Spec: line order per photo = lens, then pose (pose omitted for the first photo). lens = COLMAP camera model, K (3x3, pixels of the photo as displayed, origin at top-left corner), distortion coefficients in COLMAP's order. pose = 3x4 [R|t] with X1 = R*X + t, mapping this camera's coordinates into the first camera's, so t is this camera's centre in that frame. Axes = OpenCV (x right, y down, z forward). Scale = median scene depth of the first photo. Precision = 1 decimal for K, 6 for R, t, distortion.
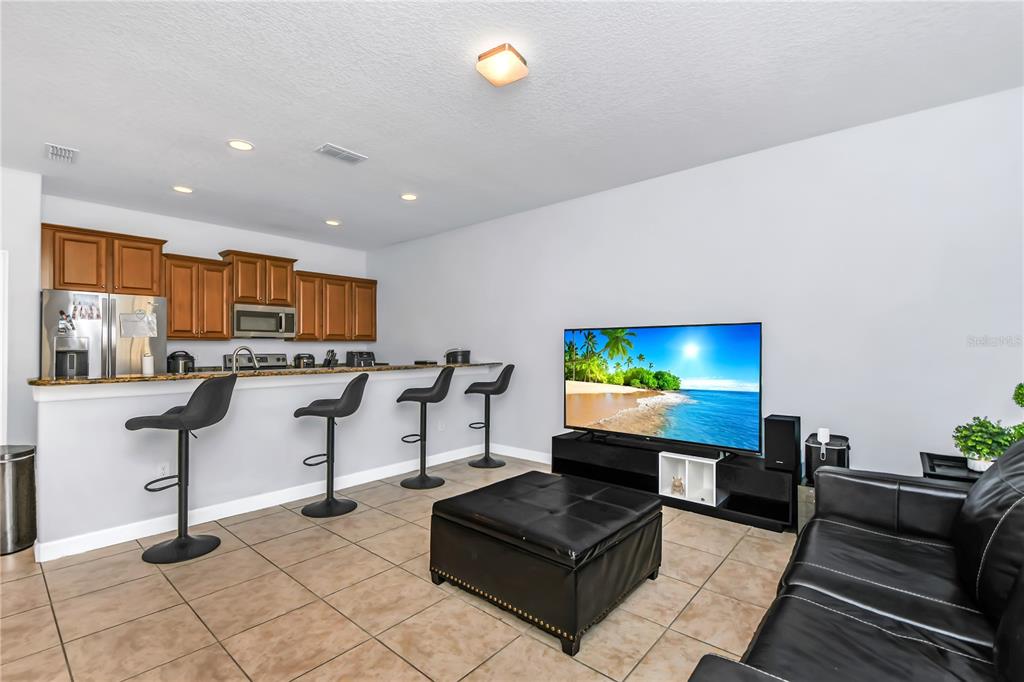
lens RADIAL K [[462.9, 0, 508.1], [0, 462.9, 355.3], [0, 0, 1]] dist [0.028381, -0.000214]
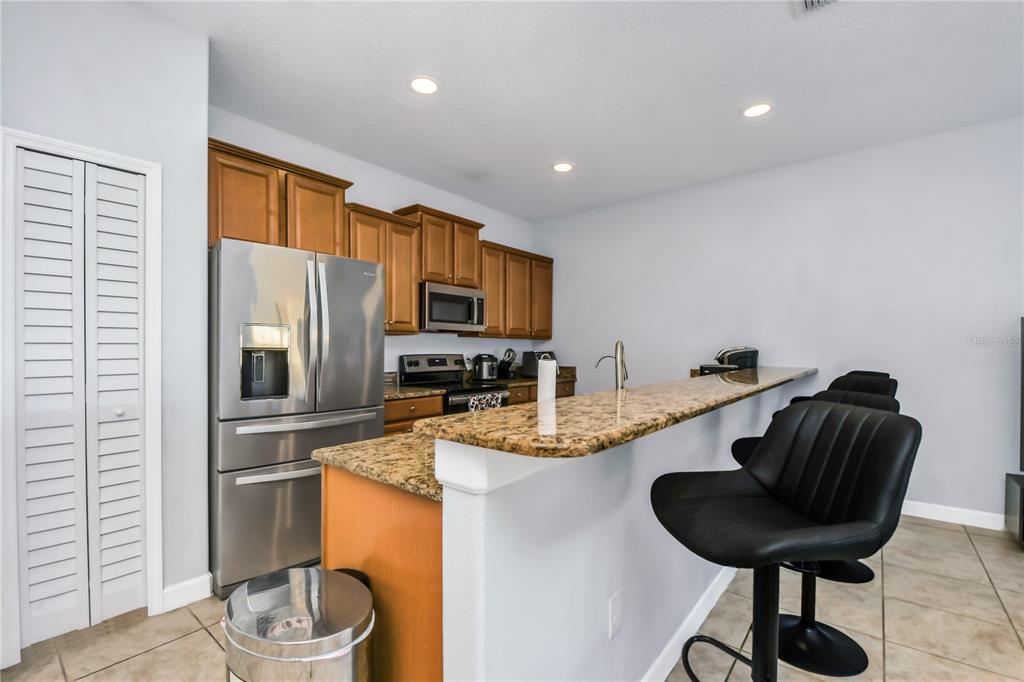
lens RADIAL K [[456.1, 0, 515.8], [0, 456.1, 352.7], [0, 0, 1]] dist [0.002669, 0.000185]
pose [[0.998524, 0.000004, 0.054317, -0.487386], [0.000381, 0.999975, -0.007089, -0.001271], [-0.054316, 0.007099, 0.998499, 0.322409]]
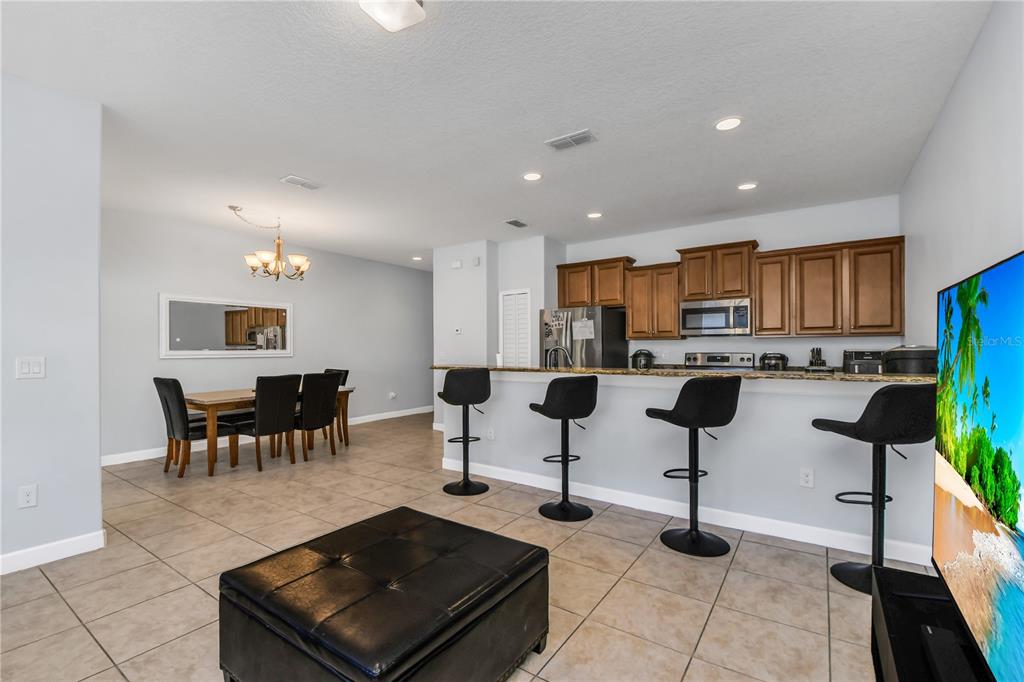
lens RADIAL K [[470.8, 0, 478.8], [0, 470.8, 347.8], [0, 0, 1]] dist [0.068052, -0.000113]
pose [[0.083598, -0.004342, -0.996490, 0.387398], [-0.013067, 0.999900, -0.005453, -0.002222], [0.996414, 0.013477, 0.083532, 0.484437]]
